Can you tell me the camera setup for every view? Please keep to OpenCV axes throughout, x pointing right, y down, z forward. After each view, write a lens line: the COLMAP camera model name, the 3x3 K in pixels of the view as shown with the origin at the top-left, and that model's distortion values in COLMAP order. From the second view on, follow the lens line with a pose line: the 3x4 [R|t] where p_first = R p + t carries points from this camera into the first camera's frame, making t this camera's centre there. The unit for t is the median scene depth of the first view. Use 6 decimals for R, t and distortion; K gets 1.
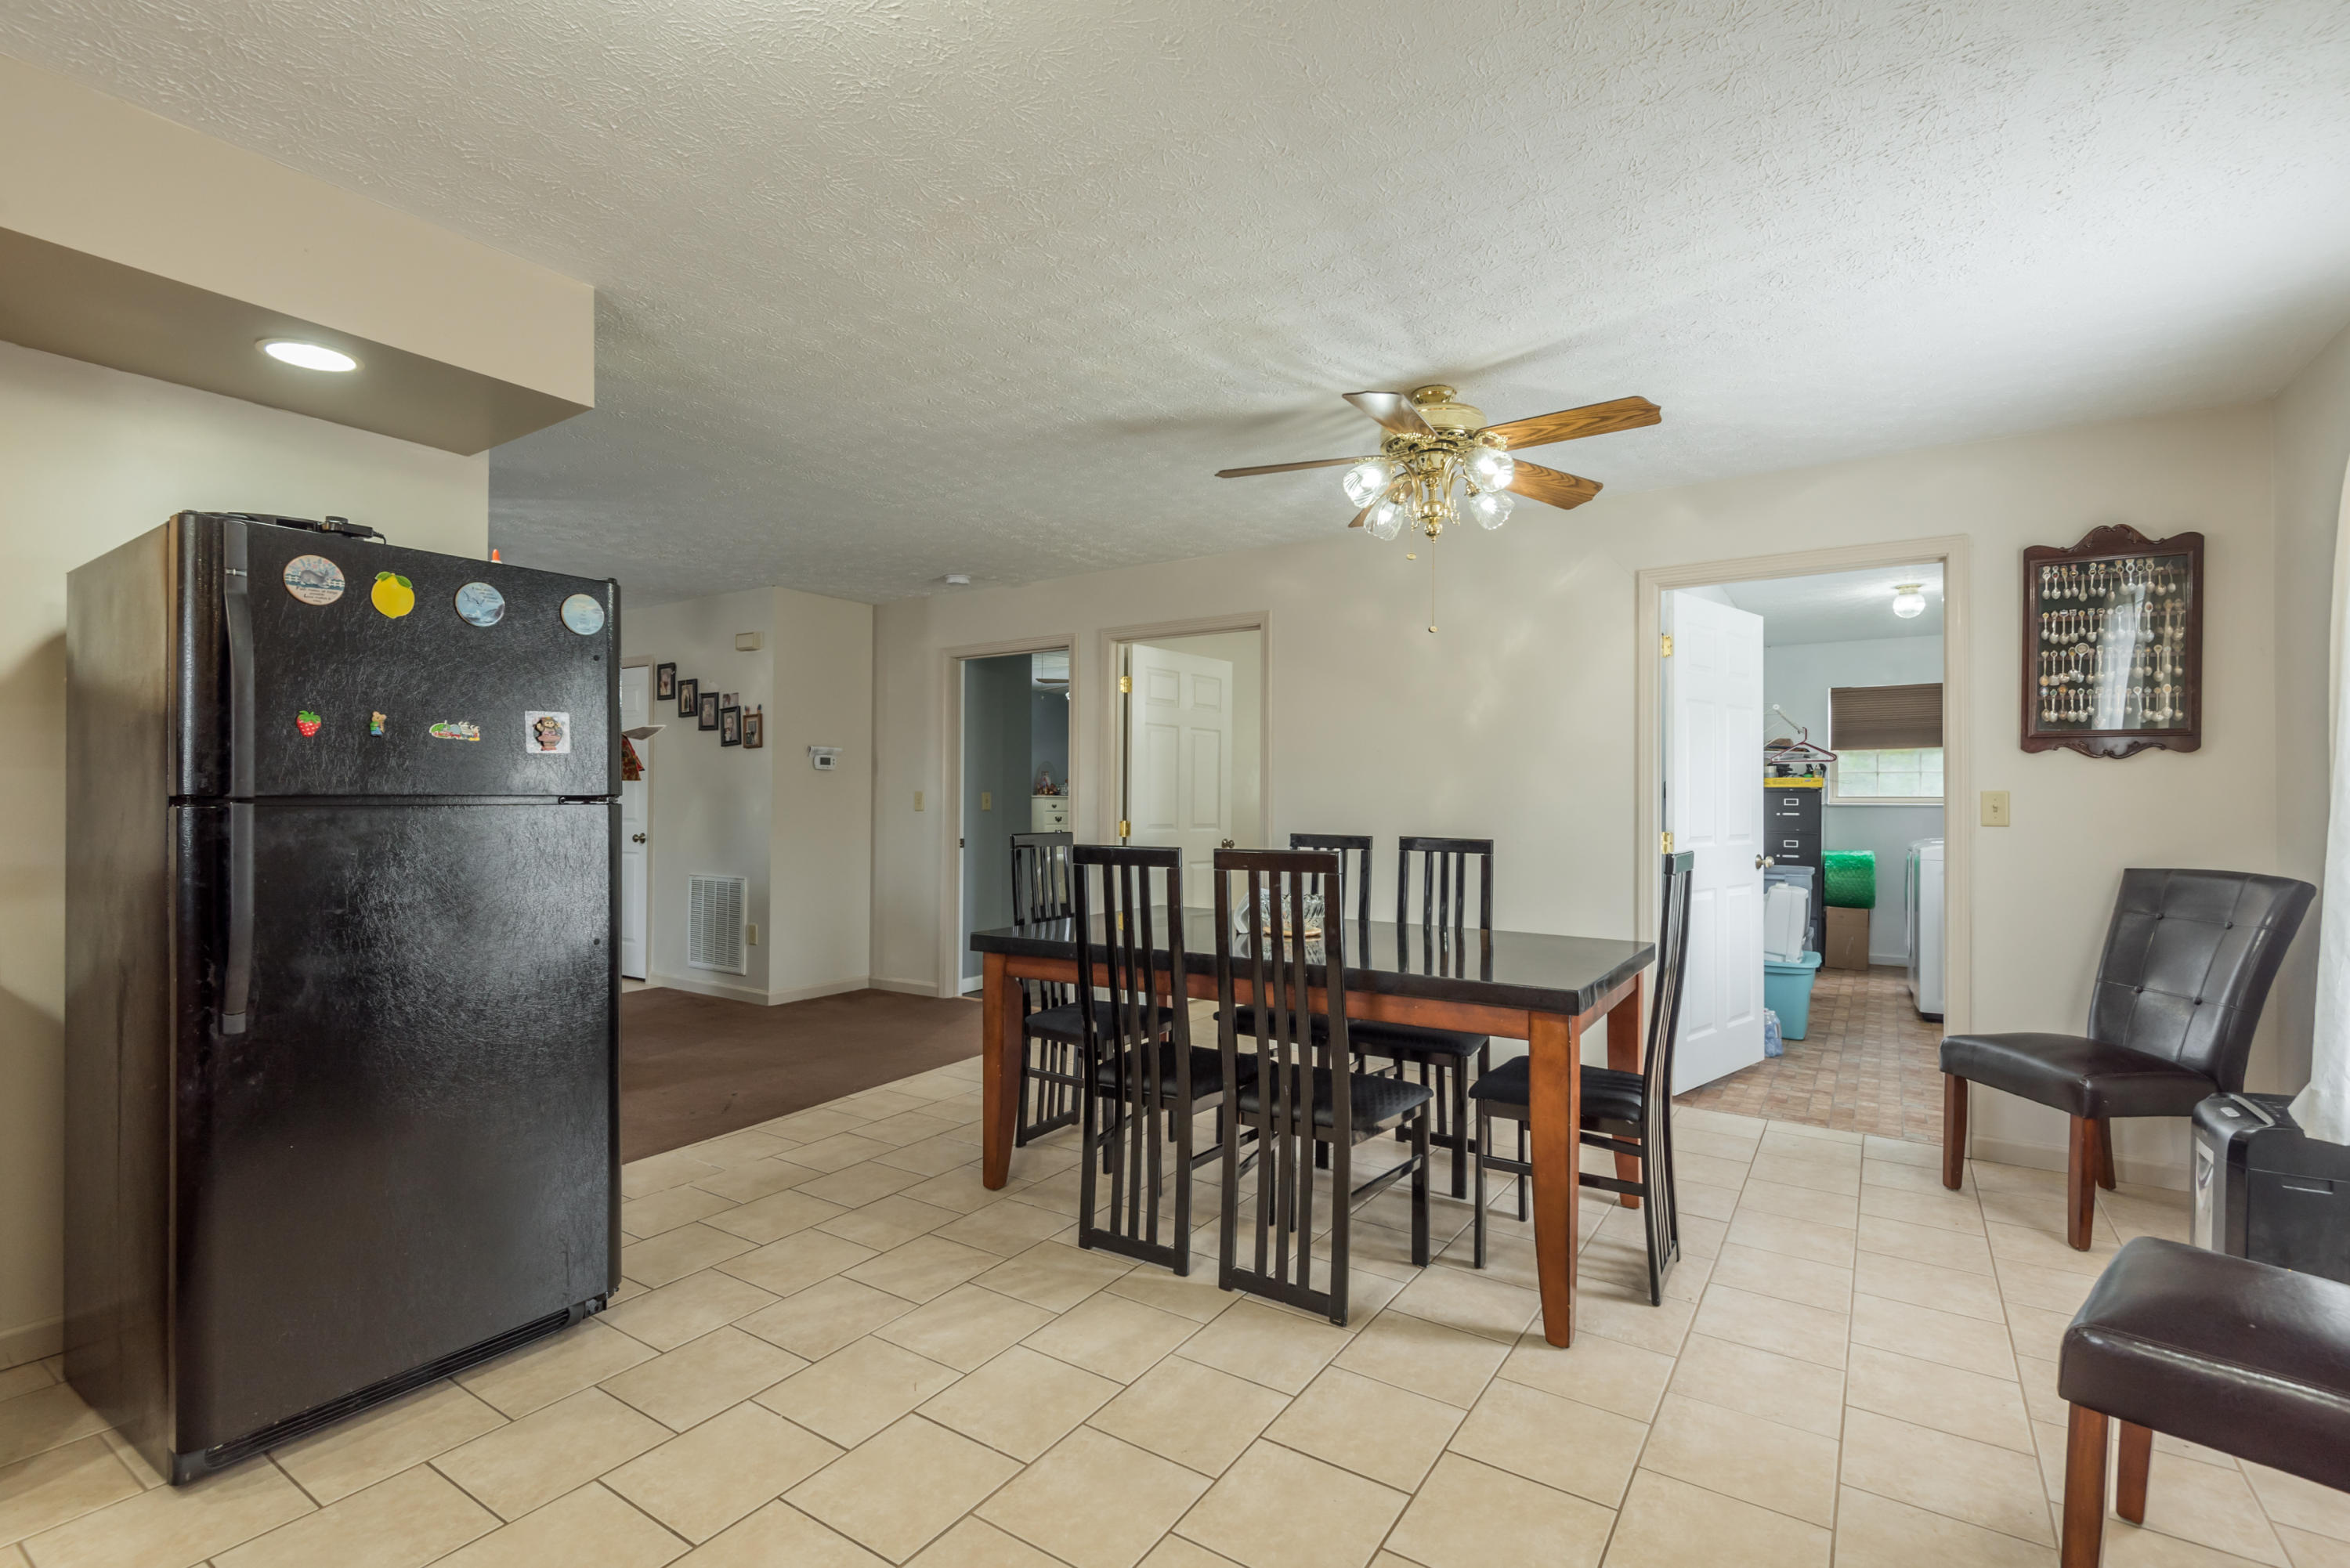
lens RADIAL K [[1051.0, 0, 1174.8], [0, 1051.0, 792.8], [0, 0, 1]] dist [0.000231, -0.000843]
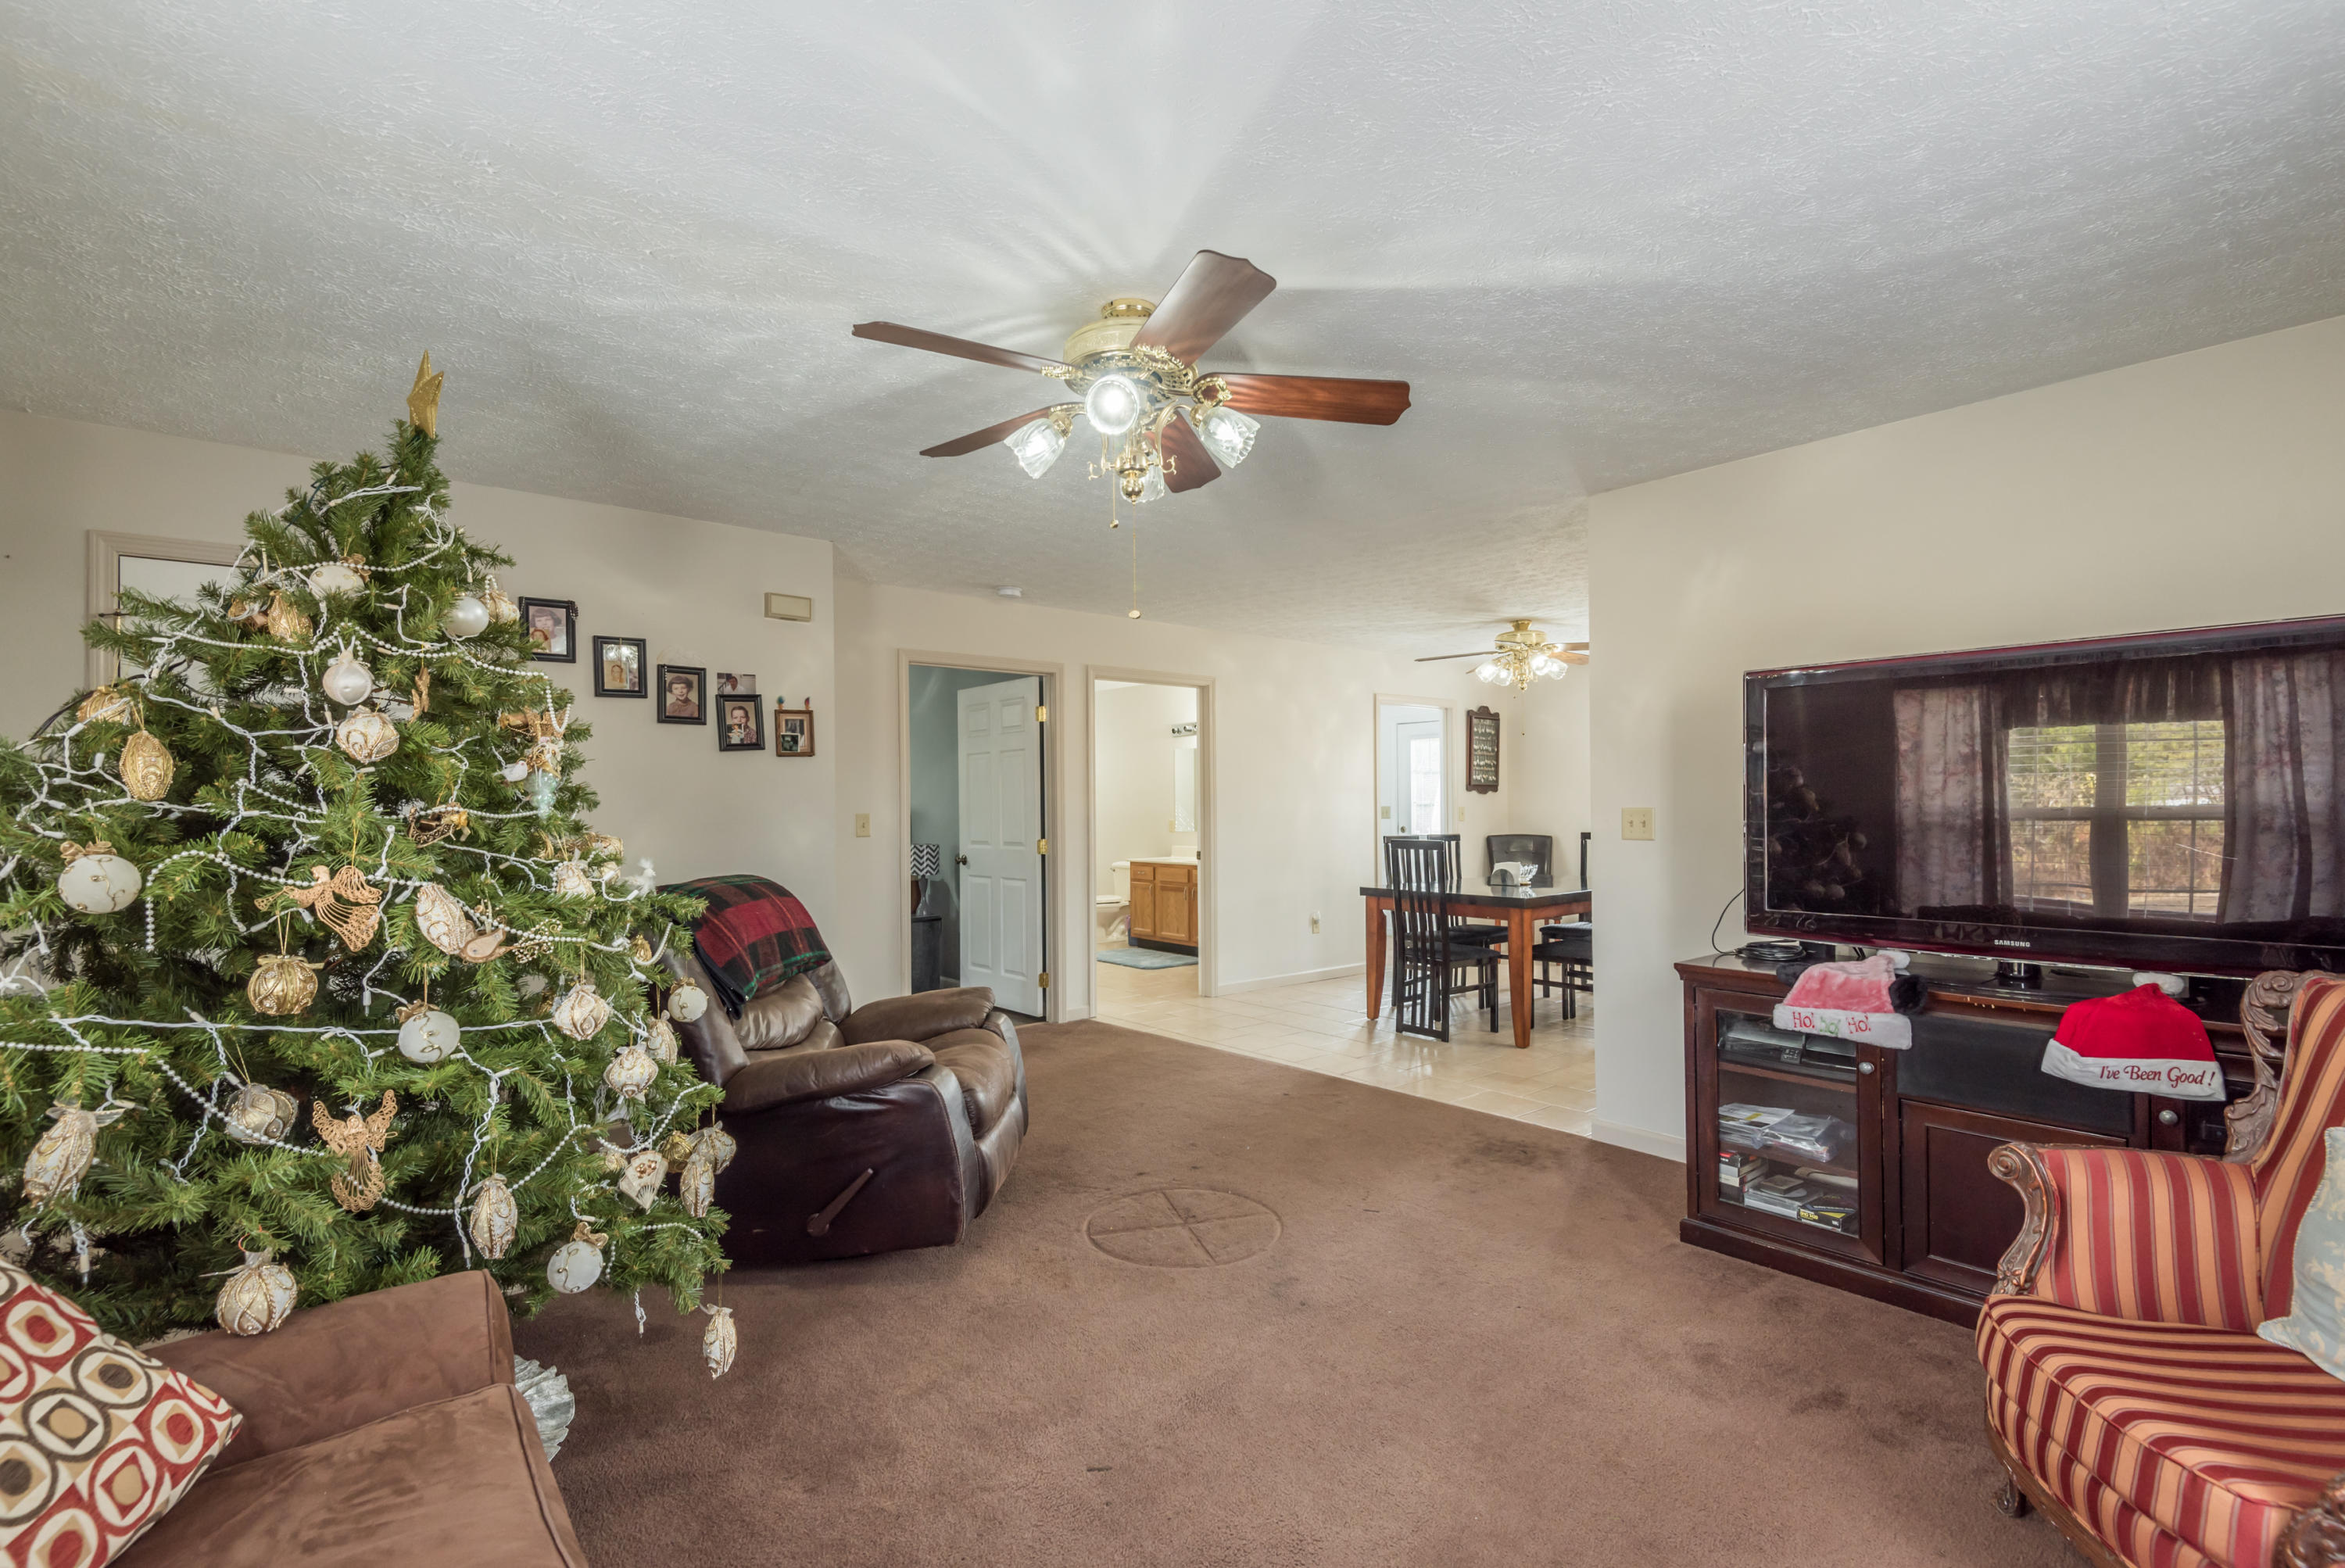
lens RADIAL K [[1048.8, 0, 1173.4], [0, 1048.8, 788.3], [0, 0, 1]] dist [0.000231, -0.000843]
pose [[0.267721, 0.004363, 0.963486, -1.016426], [-0.001048, 0.999990, -0.004238, -0.018192], [-0.963496, 0.000125, 0.267723, 0.560322]]
